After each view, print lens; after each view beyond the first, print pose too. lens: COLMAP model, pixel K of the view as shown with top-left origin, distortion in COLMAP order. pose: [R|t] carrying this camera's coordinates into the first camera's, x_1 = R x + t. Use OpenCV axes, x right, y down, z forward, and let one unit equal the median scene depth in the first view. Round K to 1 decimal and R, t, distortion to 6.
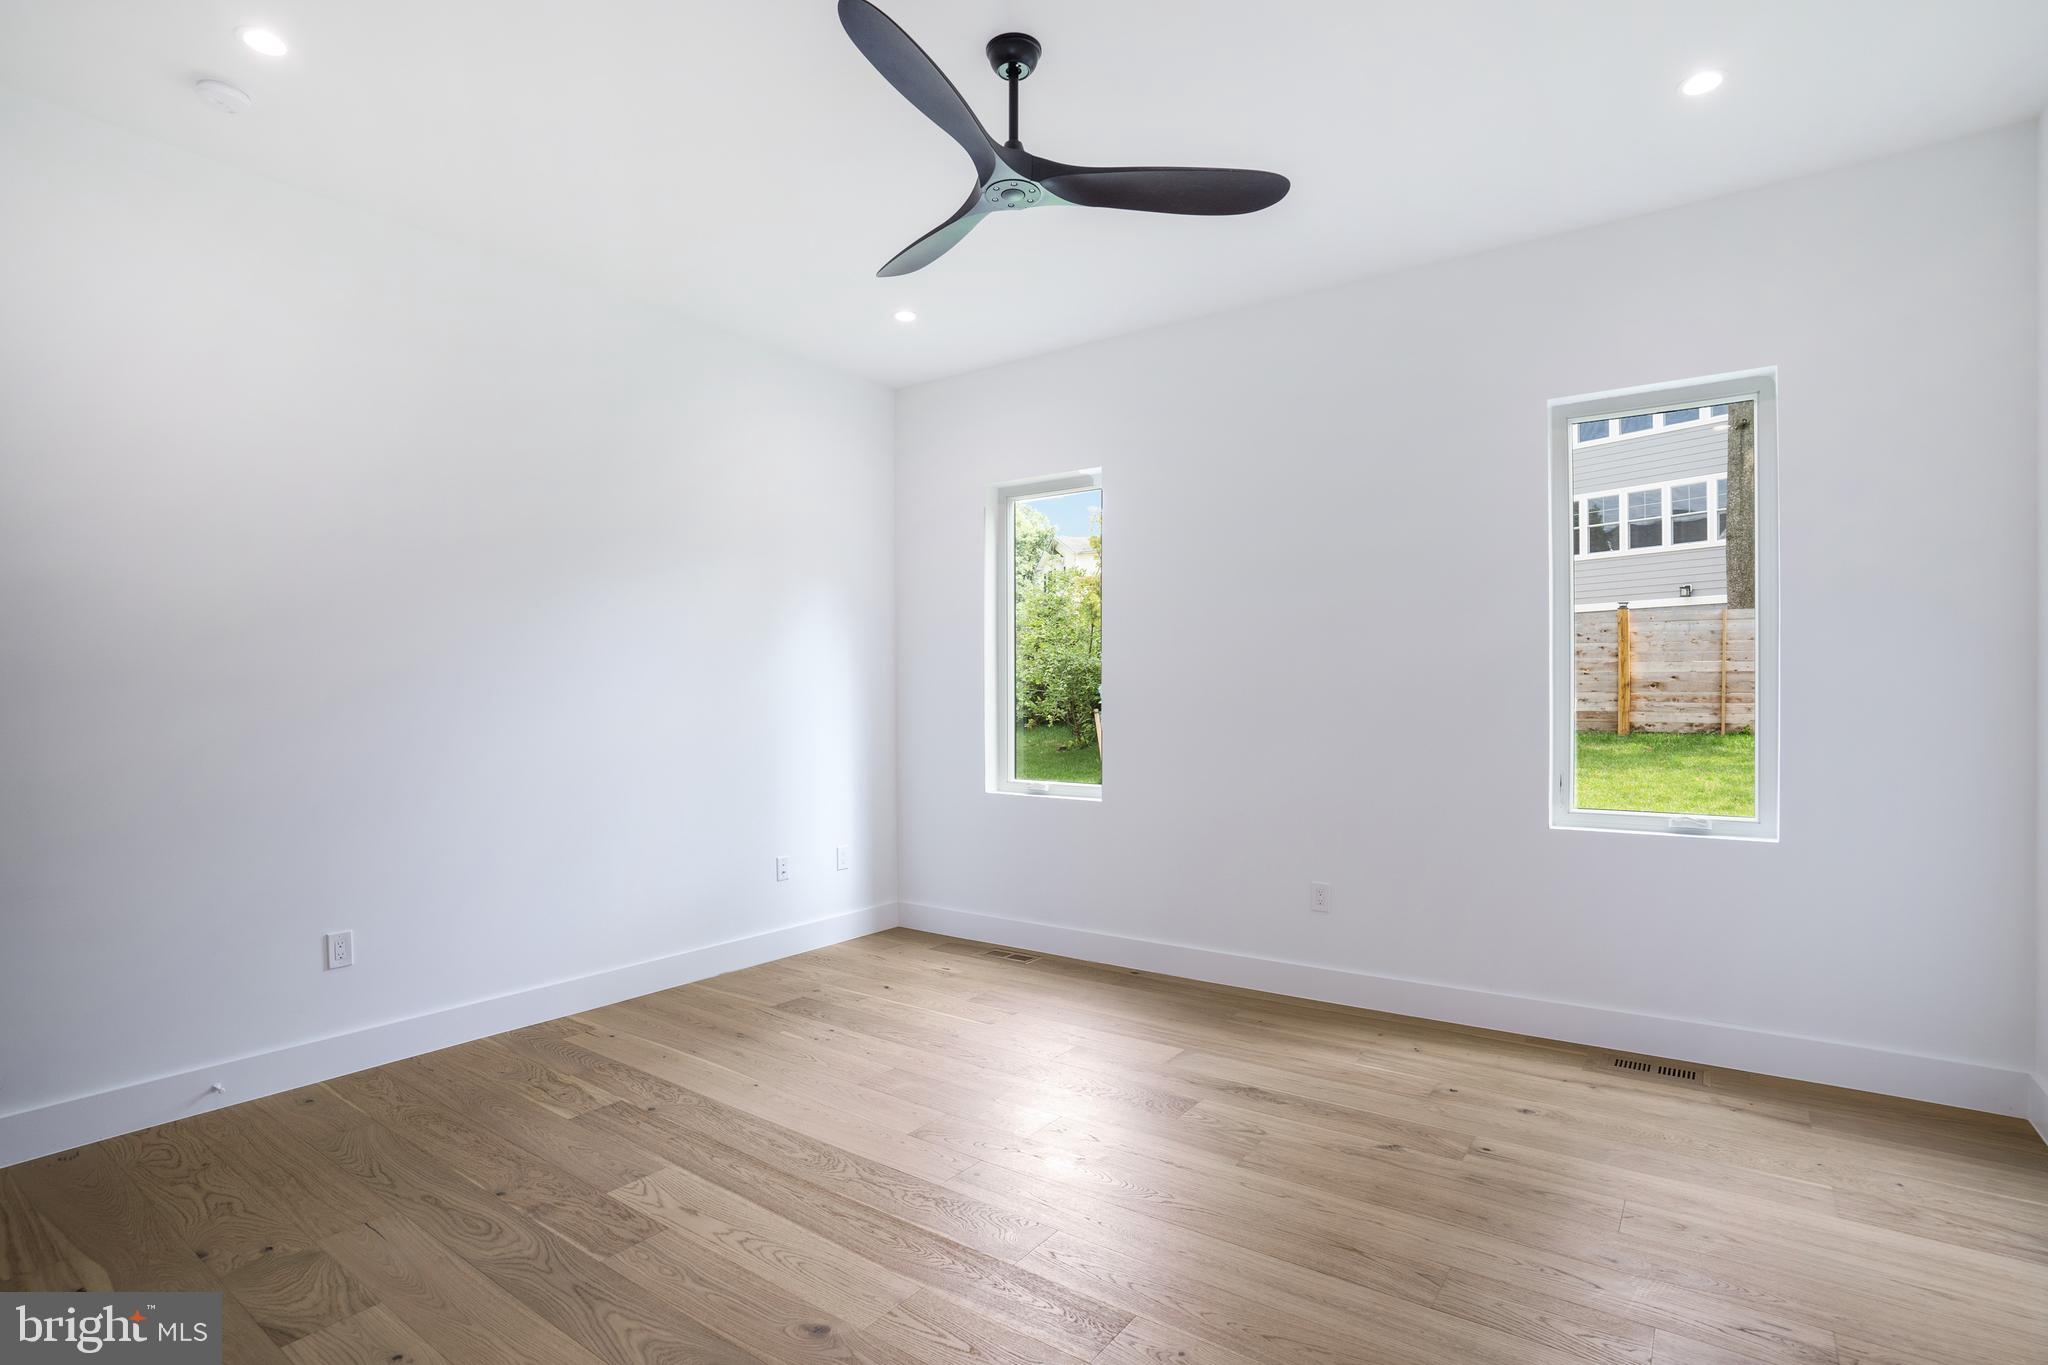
lens RADIAL K [[1055.3, 0, 1020.7], [0, 1055.3, 675.2], [0, 0, 1]] dist [-0.095289, 0.042152]
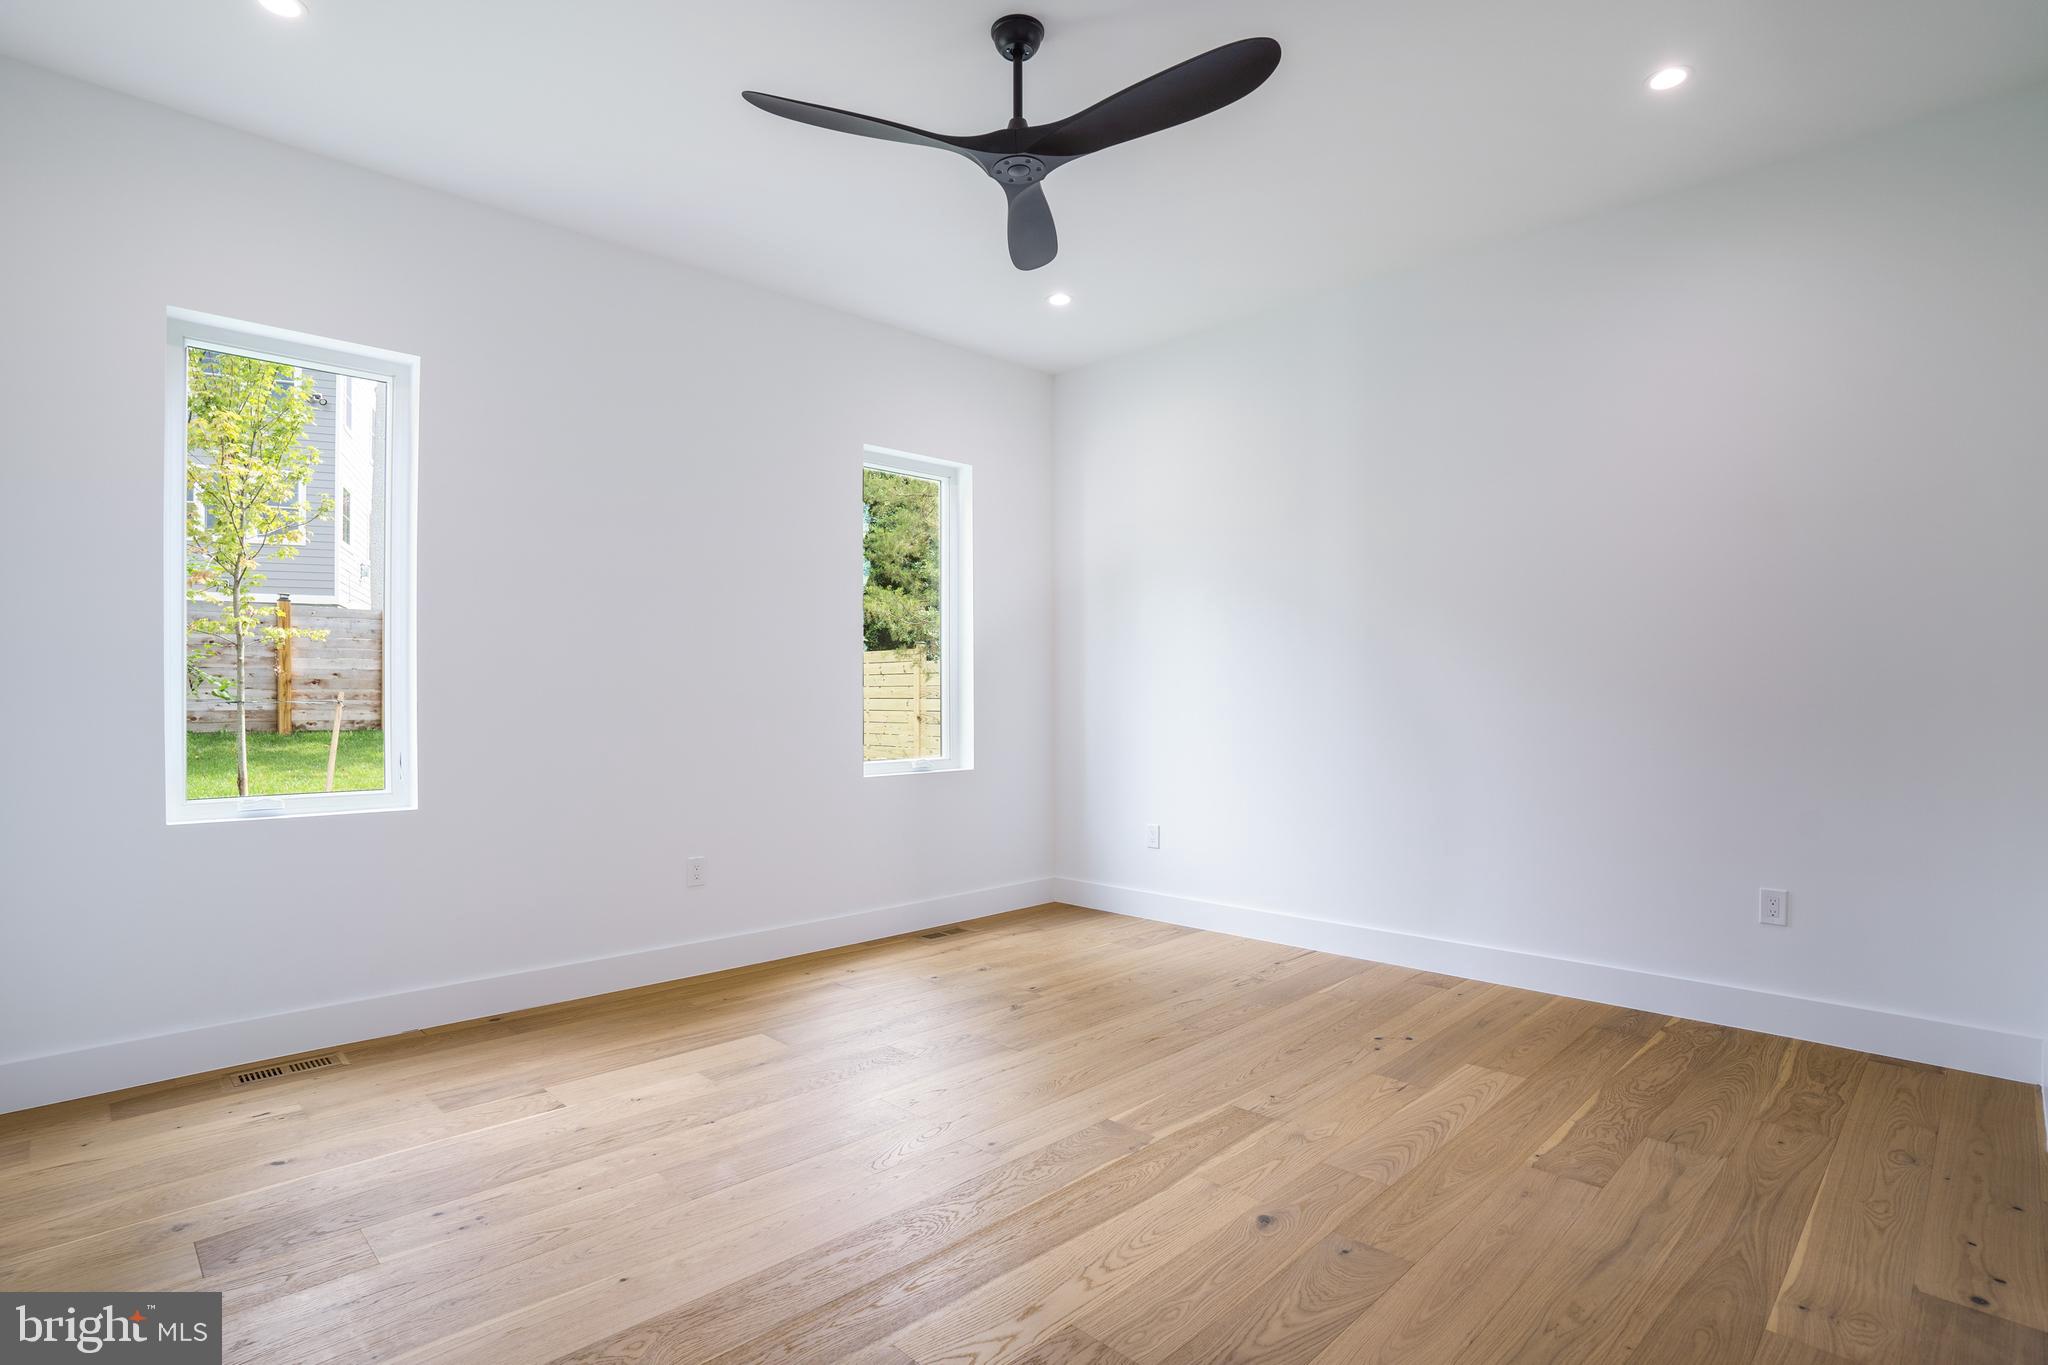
lens RADIAL K [[1055.3, 0, 1020.7], [0, 1055.3, 675.2], [0, 0, 1]] dist [-0.095289, 0.042152]
pose [[0.126784, 0.020768, 0.991713, -0.592693], [-0.010317, 0.999754, -0.019617, 0.035086], [-0.991877, -0.007744, 0.126967, 0.496982]]
